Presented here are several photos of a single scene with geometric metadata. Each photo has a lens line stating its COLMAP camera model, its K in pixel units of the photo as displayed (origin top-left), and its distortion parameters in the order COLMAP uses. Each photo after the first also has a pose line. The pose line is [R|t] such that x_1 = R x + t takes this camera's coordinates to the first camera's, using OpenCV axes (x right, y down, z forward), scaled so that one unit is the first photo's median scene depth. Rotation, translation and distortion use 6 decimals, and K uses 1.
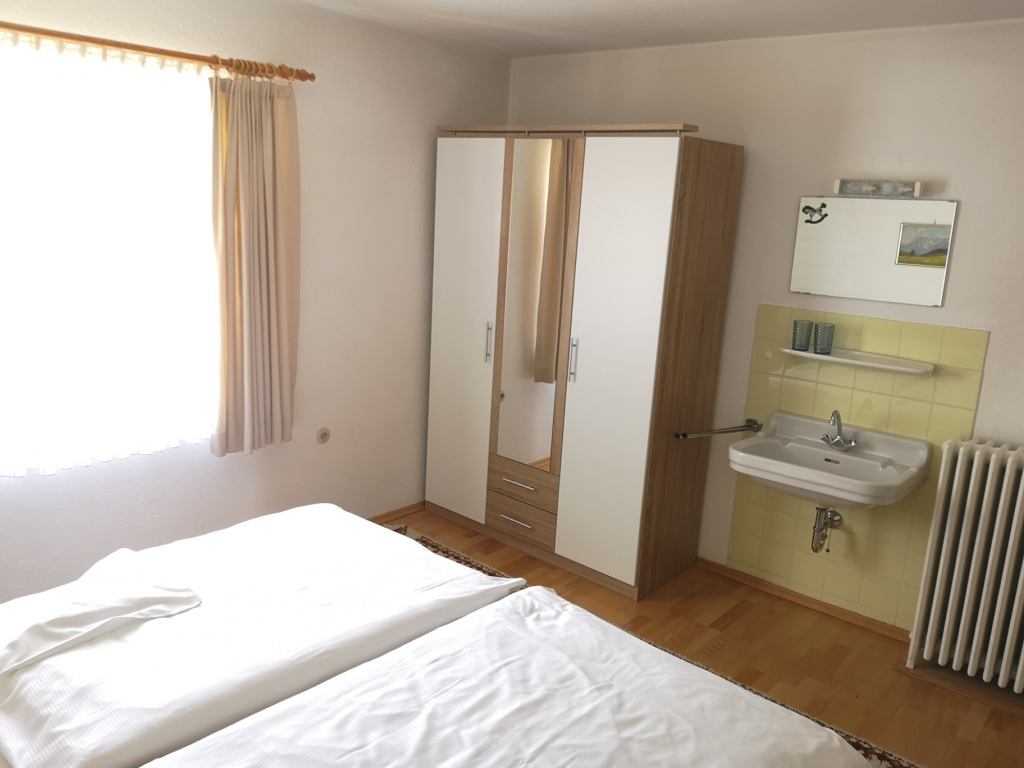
lens RADIAL K [[806.6, 0, 512.0], [0, 806.6, 381.4], [0, 0, 1]] dist [0.006110, 0.001584]
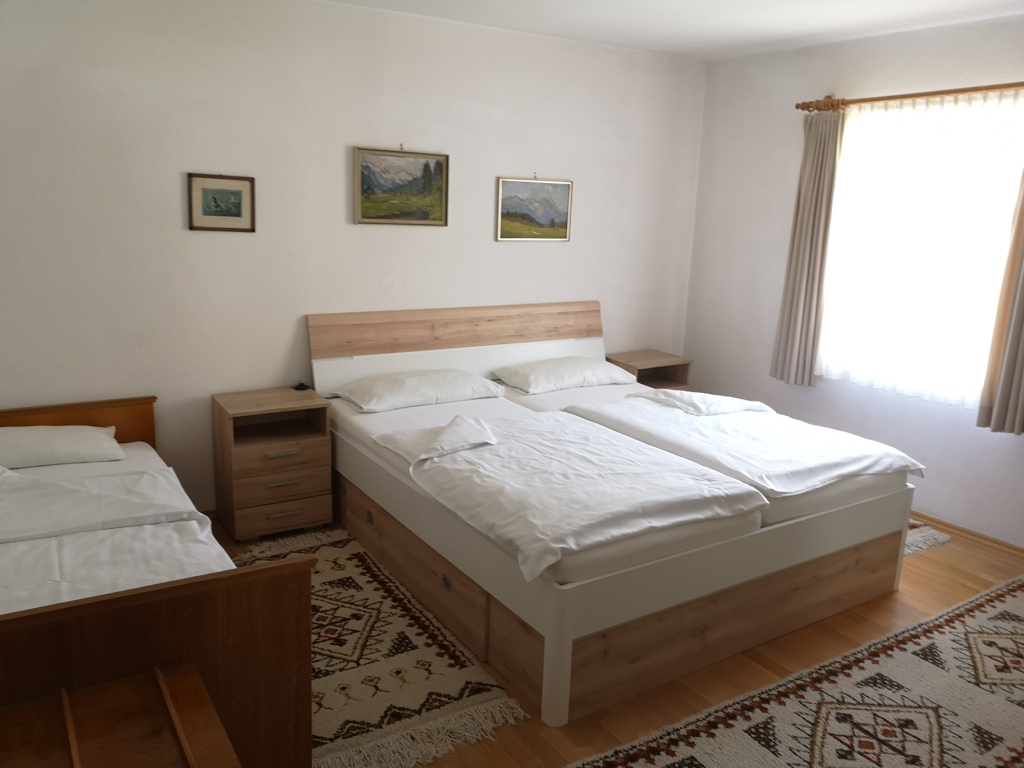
lens RADIAL K [[806.6, 0, 512.0], [0, 806.6, 381.4], [0, 0, 1]] dist [0.006110, 0.001584]
pose [[-0.267463, 0.147139, -0.952267, 1.716017], [-0.255495, 0.942068, 0.217324, -0.096692], [0.929078, 0.301426, -0.214375, 1.179627]]
